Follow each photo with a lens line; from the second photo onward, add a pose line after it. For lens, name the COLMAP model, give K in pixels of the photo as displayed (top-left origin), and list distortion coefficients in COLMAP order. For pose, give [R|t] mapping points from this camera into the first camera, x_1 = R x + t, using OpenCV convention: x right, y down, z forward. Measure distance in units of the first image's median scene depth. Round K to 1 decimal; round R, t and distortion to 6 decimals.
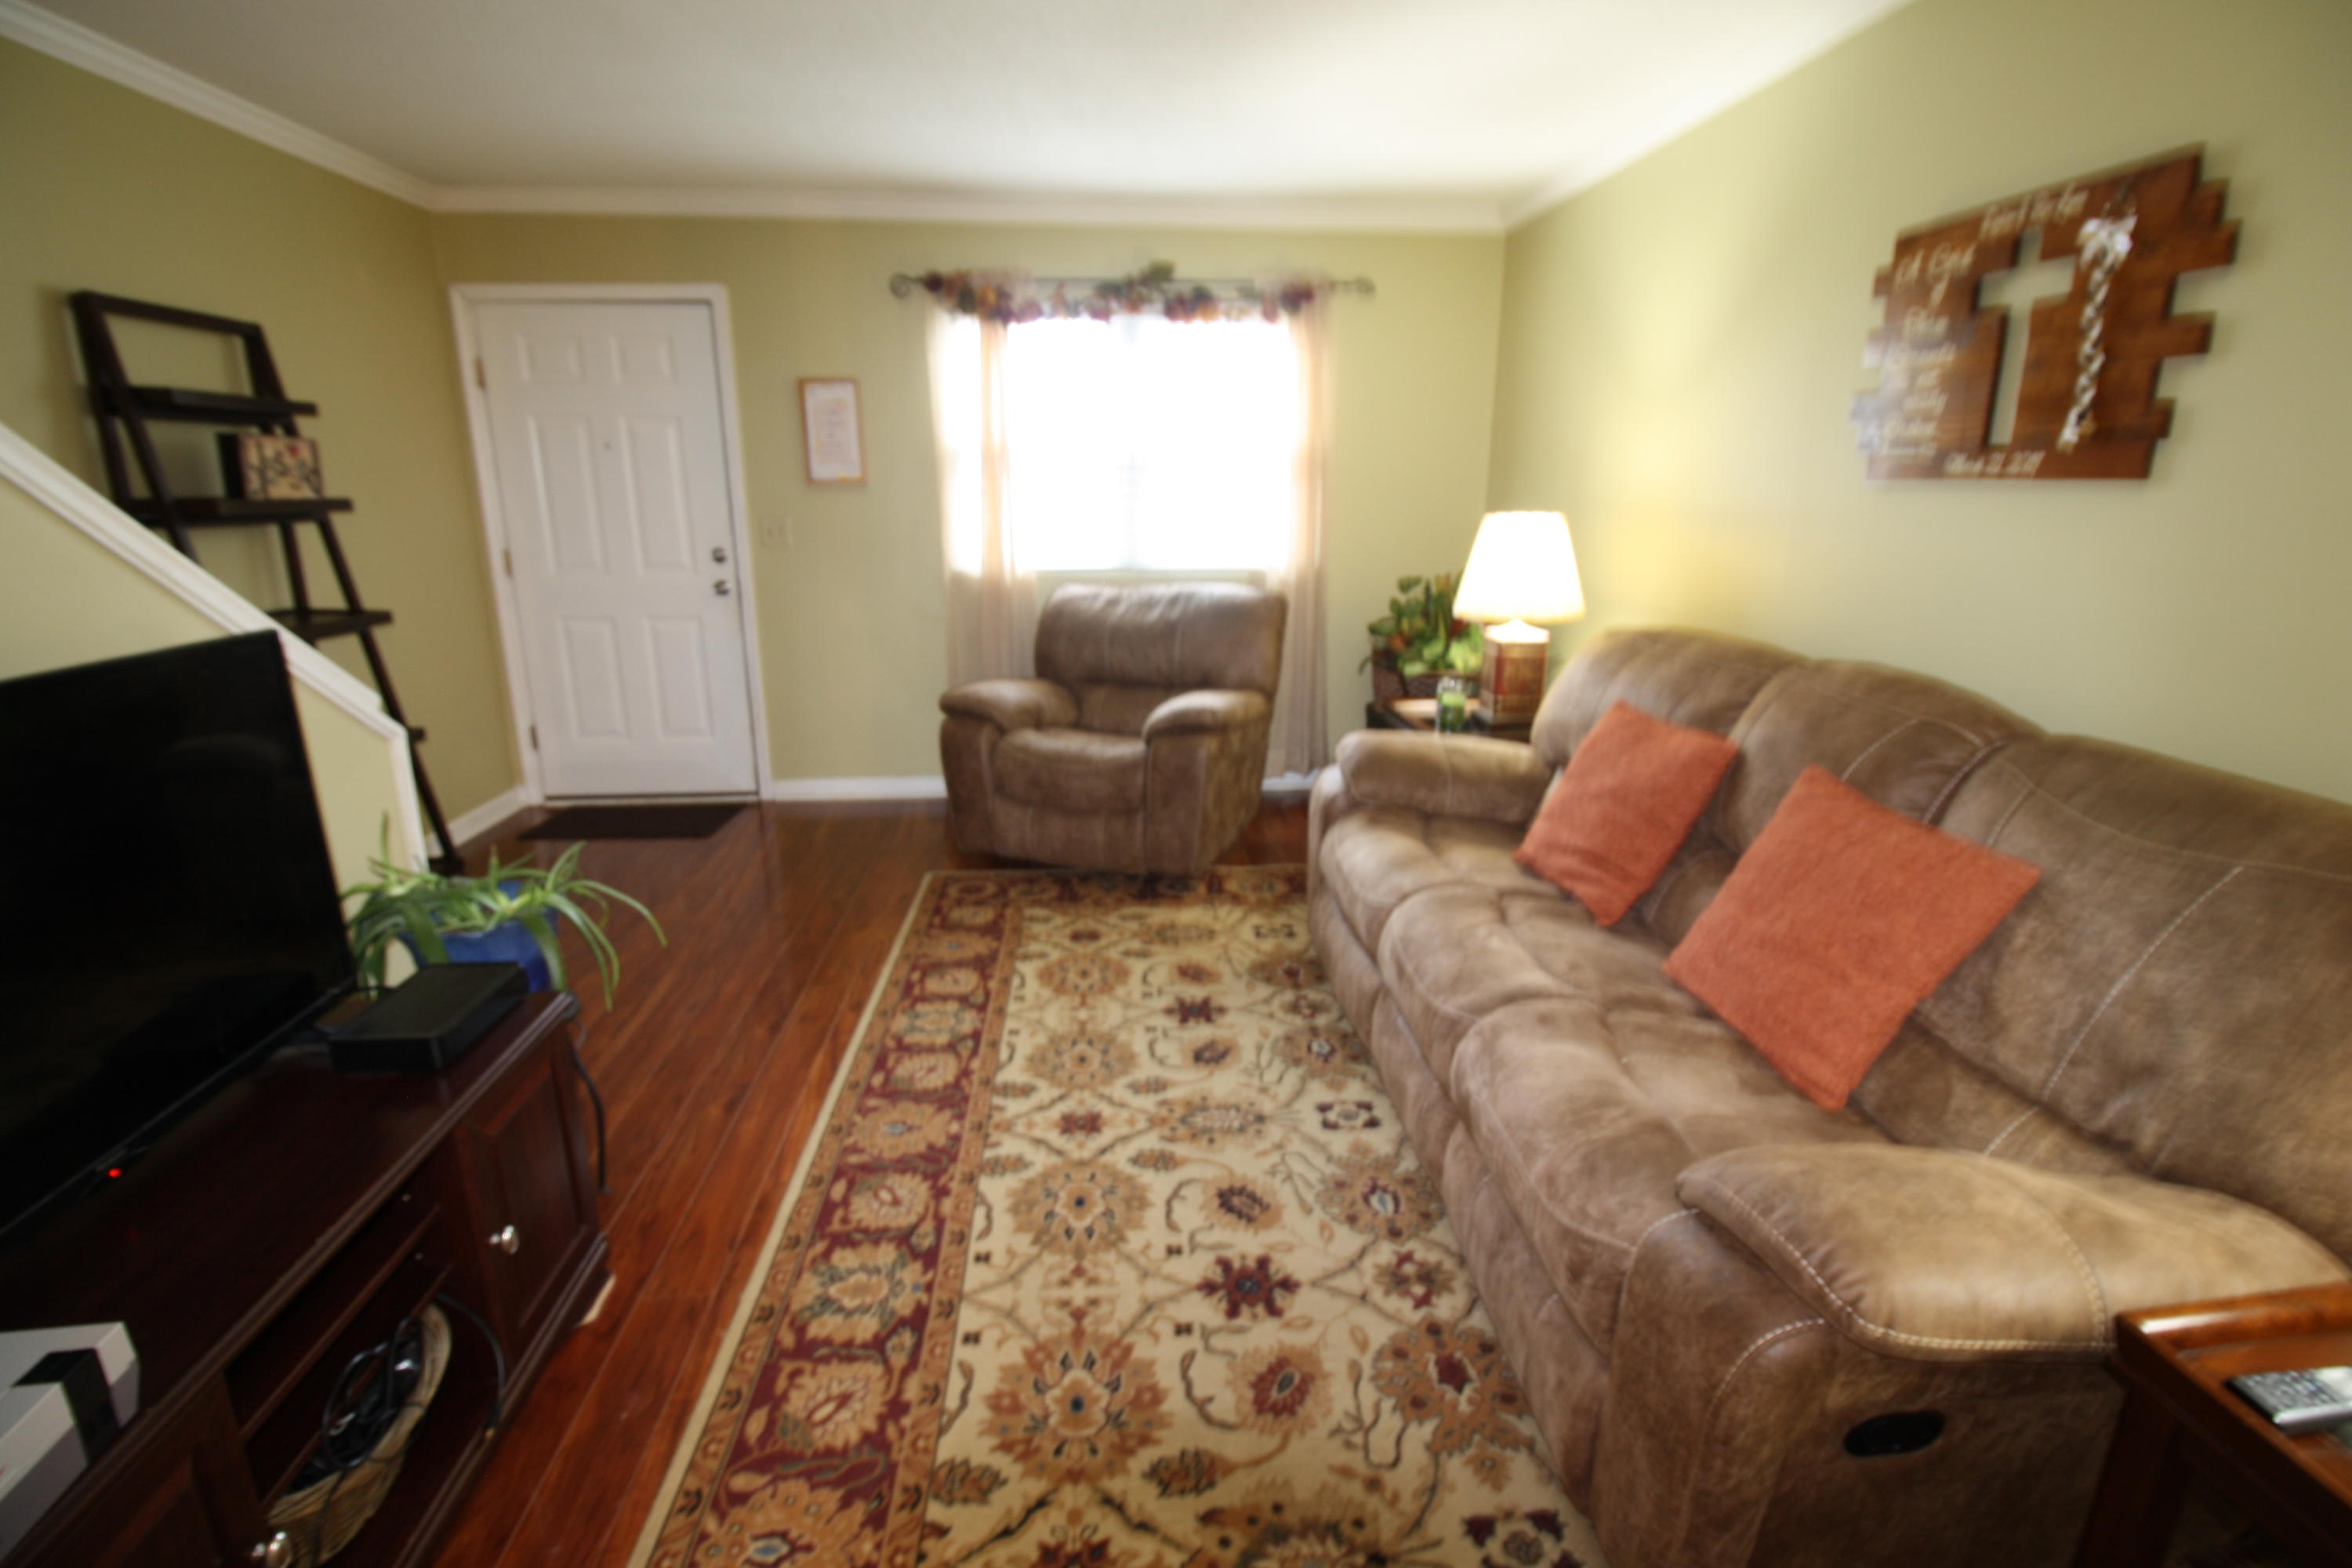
lens RADIAL K [[1120.9, 0, 1165.3], [0, 1120.9, 769.2], [0, 0, 1]] dist [-0.003298, -0.000552]
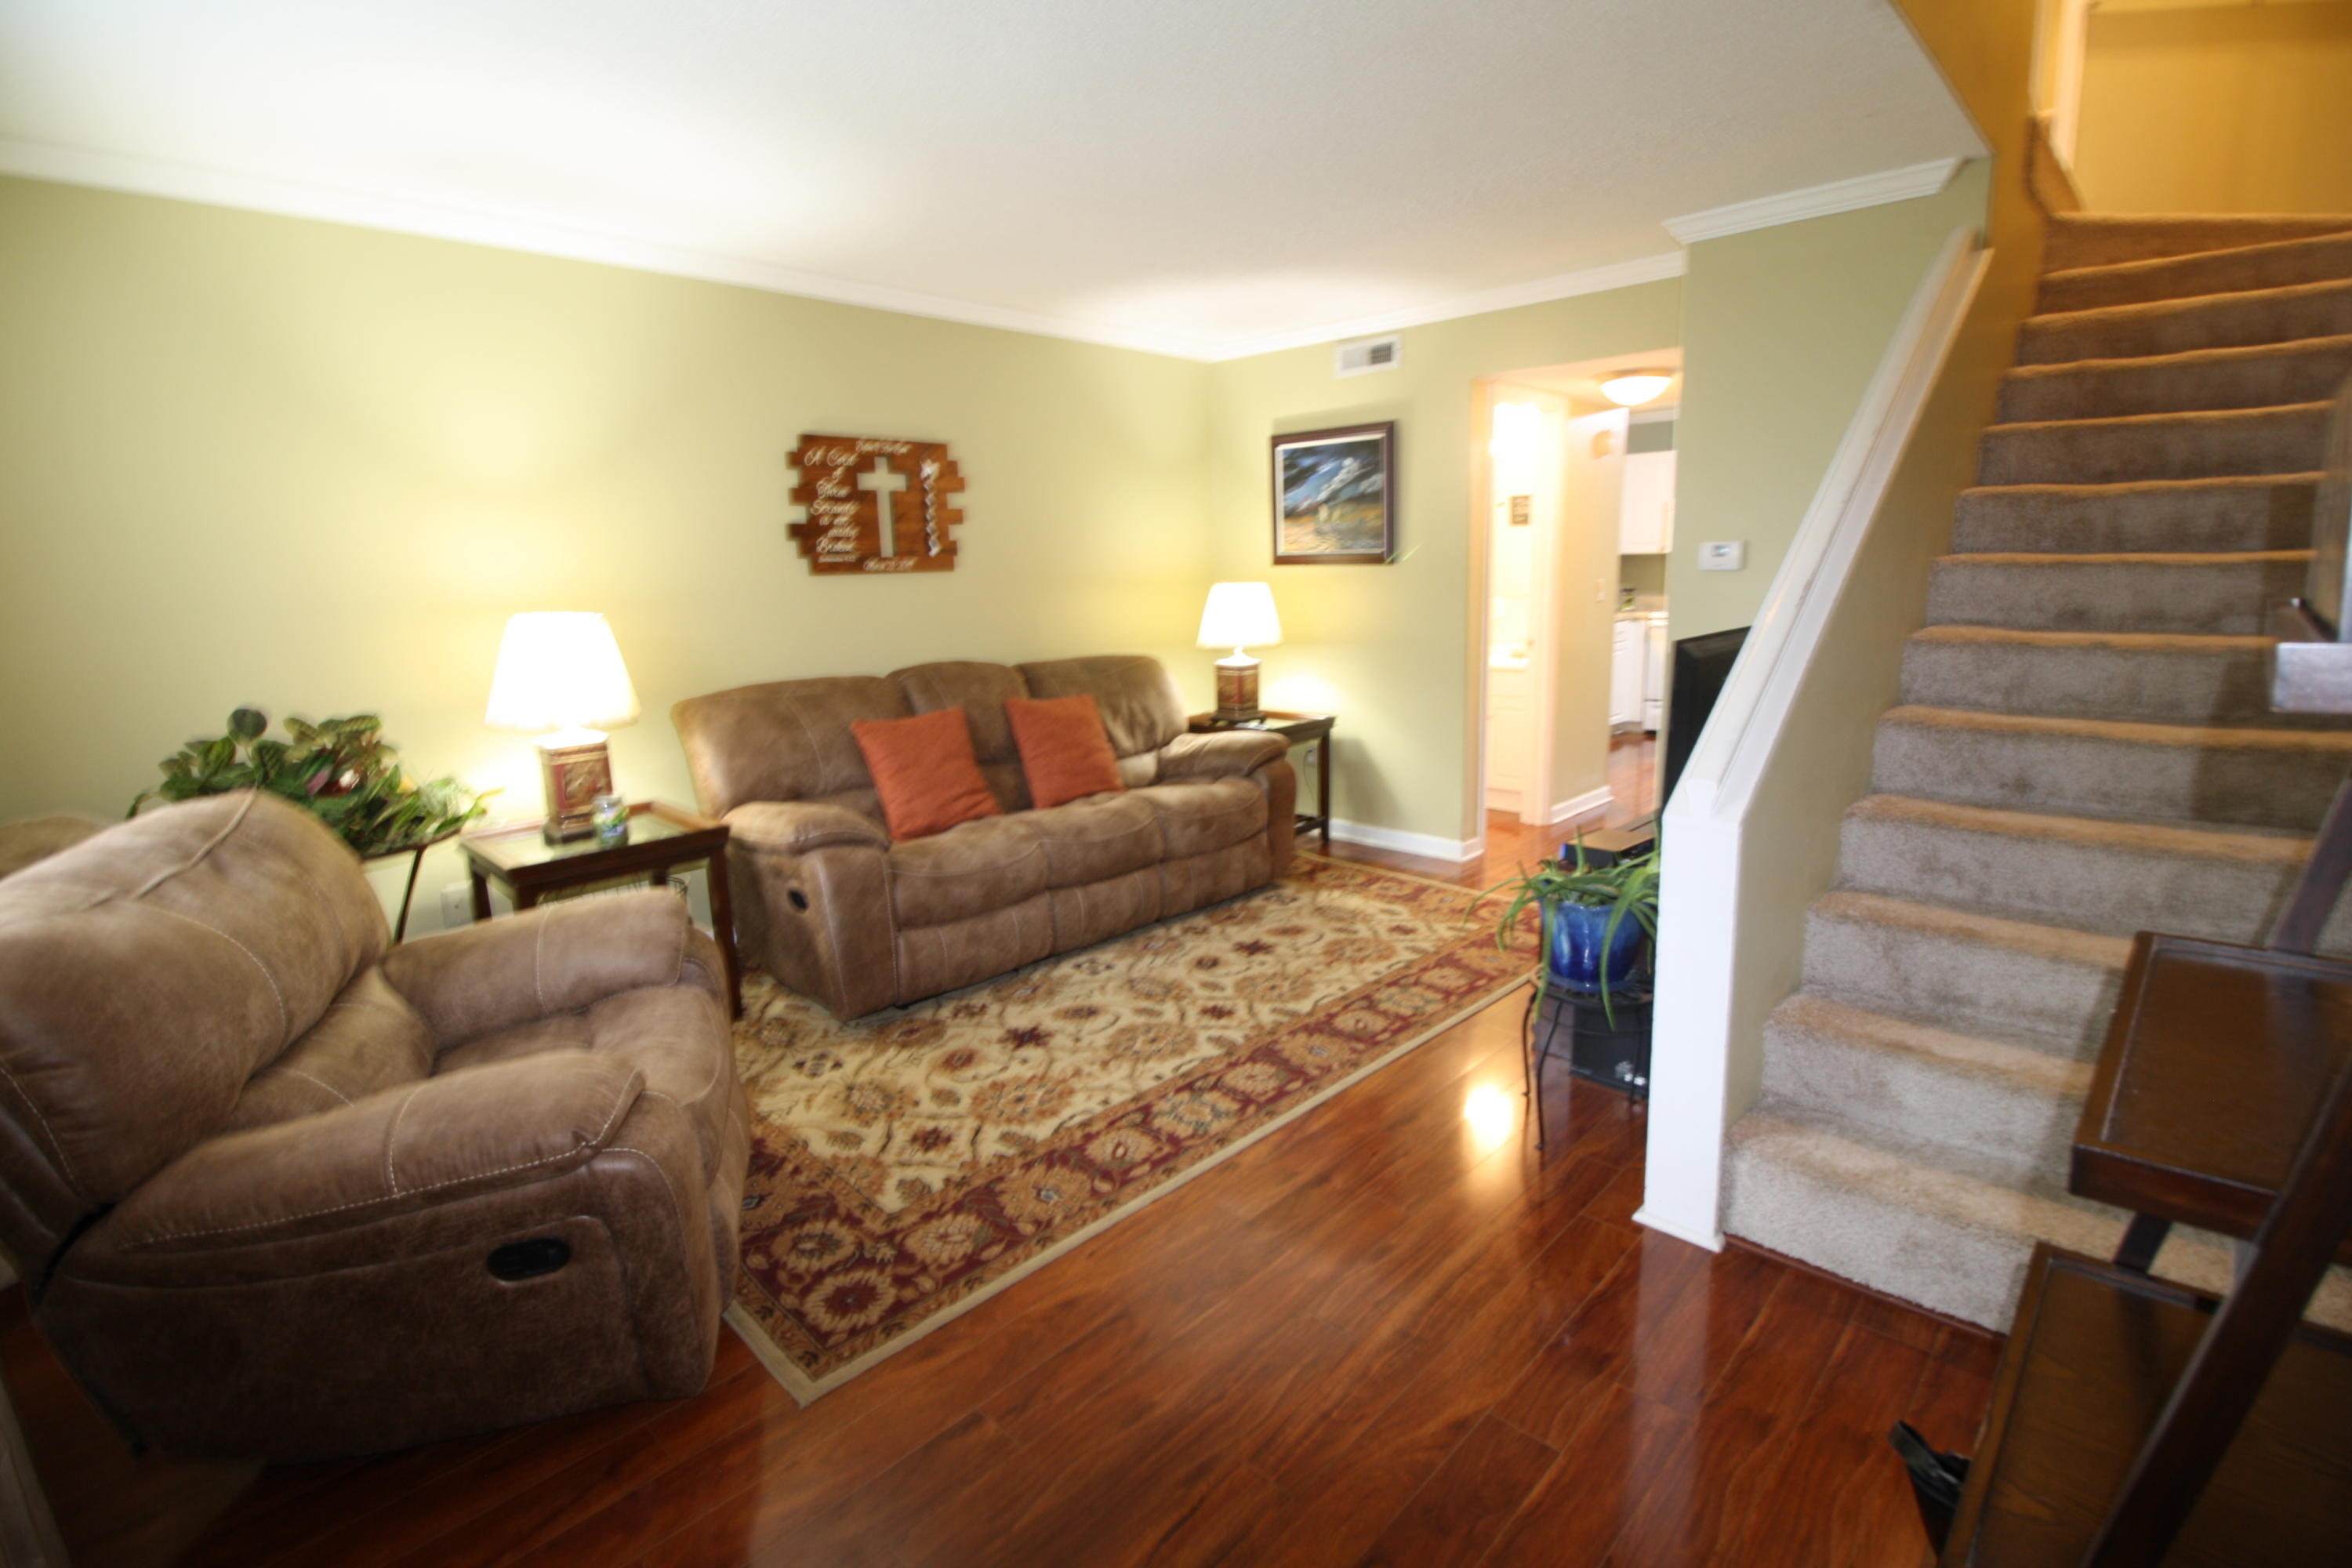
lens RADIAL K [[1120.9, 0, 1164.2], [0, 1120.9, 787.2], [0, 0, 1]] dist [-0.003298, -0.000552]
pose [[-0.665717, -0.136776, 0.733562, -1.003288], [0.204442, 0.912011, 0.355582, -0.451710], [-0.717652, 0.386688, -0.579178, 1.702760]]
